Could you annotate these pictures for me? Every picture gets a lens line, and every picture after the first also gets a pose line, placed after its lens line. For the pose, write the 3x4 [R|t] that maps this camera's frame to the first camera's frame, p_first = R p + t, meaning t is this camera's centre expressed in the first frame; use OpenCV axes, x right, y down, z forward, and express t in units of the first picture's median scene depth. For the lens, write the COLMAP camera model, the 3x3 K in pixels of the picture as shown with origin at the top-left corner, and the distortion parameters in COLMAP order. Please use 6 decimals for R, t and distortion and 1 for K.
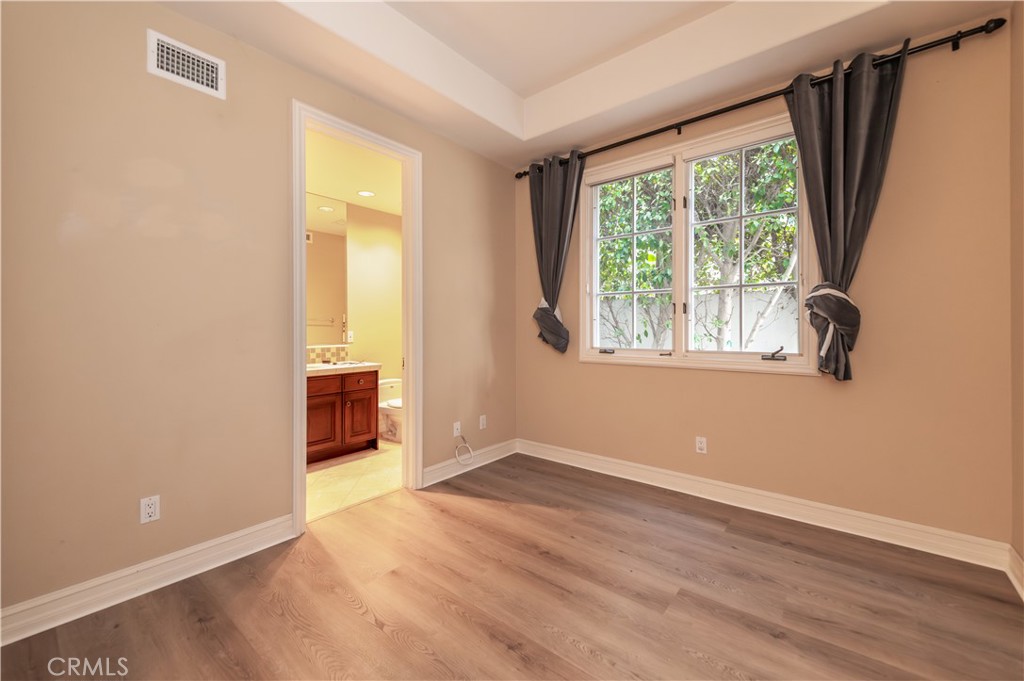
lens RADIAL K [[403.3, 0, 512.0], [0, 403.3, 340.5], [0, 0, 1]] dist [0.017237, -0.003898]
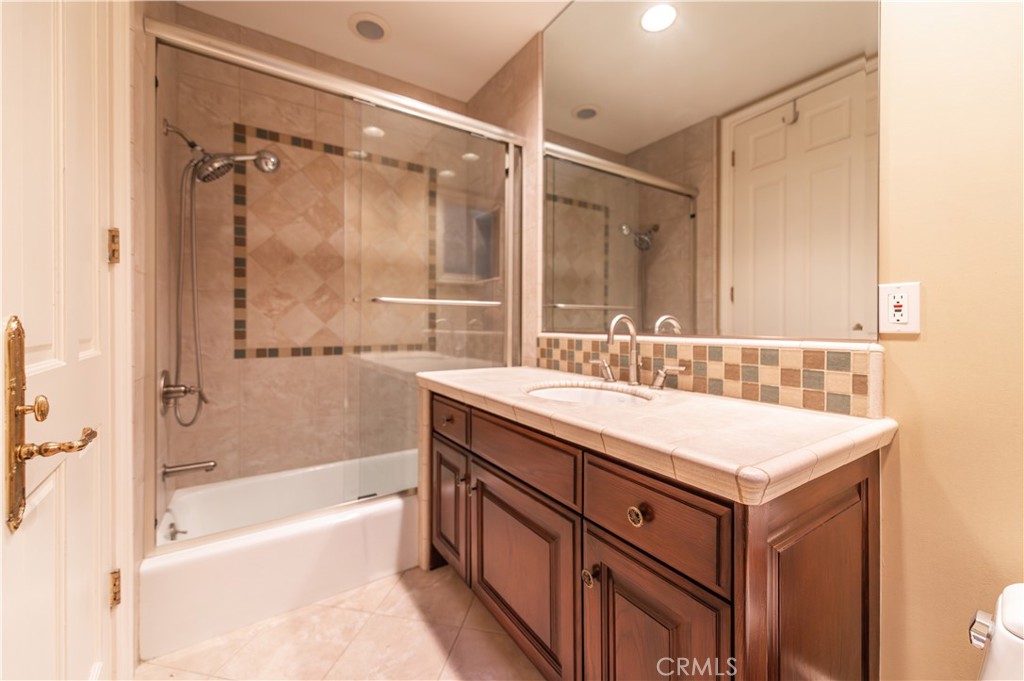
lens RADIAL K [[403.3, 0, 512.0], [0, 403.3, 340.5], [0, 0, 1]] dist [0.017237, -0.003898]
pose [[-0.294444, 0.027242, -0.955280, -0.144533], [-0.043730, 0.998163, 0.041944, 0.008534], [0.954668, 0.054125, -0.292712, 0.897360]]
